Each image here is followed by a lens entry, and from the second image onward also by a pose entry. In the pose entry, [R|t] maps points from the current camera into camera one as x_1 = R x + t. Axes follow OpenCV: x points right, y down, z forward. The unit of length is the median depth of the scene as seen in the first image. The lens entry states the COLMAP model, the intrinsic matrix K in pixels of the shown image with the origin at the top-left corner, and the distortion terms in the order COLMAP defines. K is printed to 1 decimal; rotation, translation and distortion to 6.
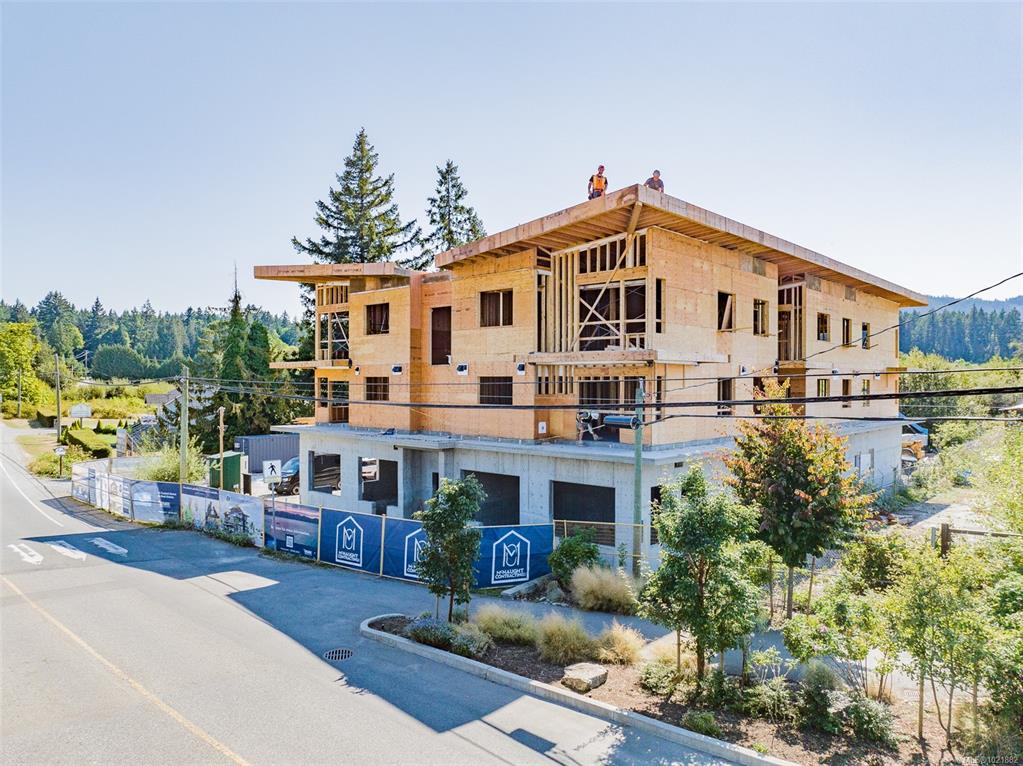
lens RADIAL K [[717.3, 0, 516.9], [0, 717.3, 382.0], [0, 0, 1]] dist [-0.034693, -0.003050]
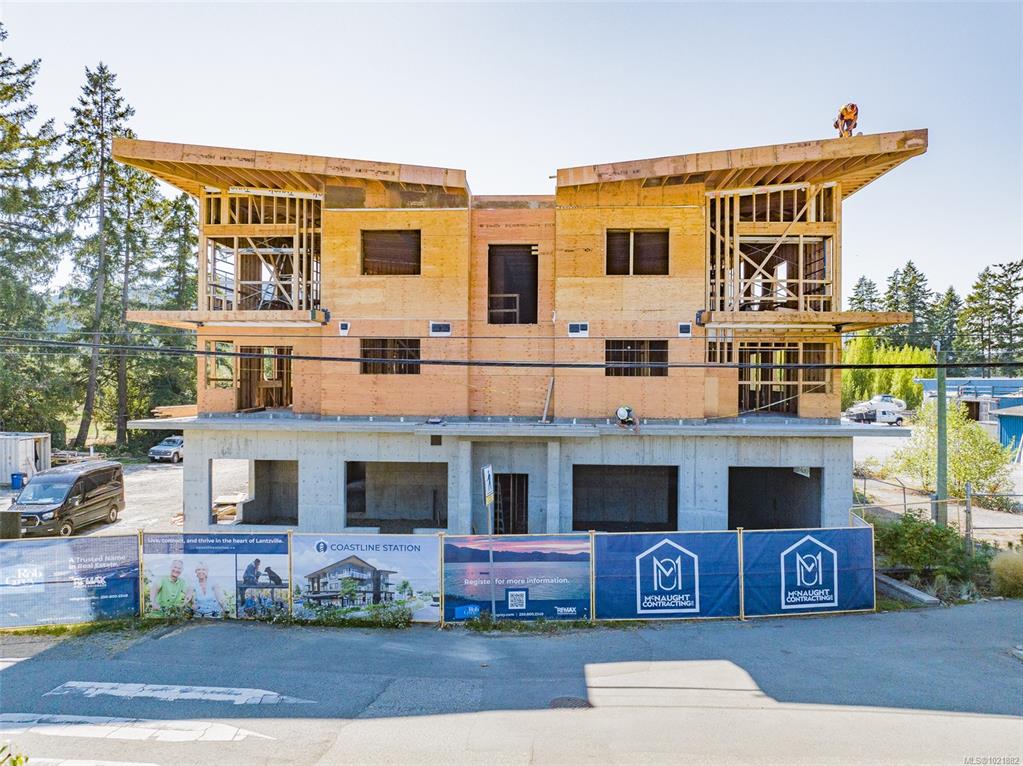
lens RADIAL K [[717.3, 0, 516.9], [0, 717.3, 382.0], [0, 0, 1]] dist [-0.034693, -0.003050]
pose [[0.775769, 0.002562, 0.631012, -0.620894], [-0.005227, 0.999984, 0.002367, 0.036689], [-0.630995, -0.005134, 0.775770, 0.483267]]
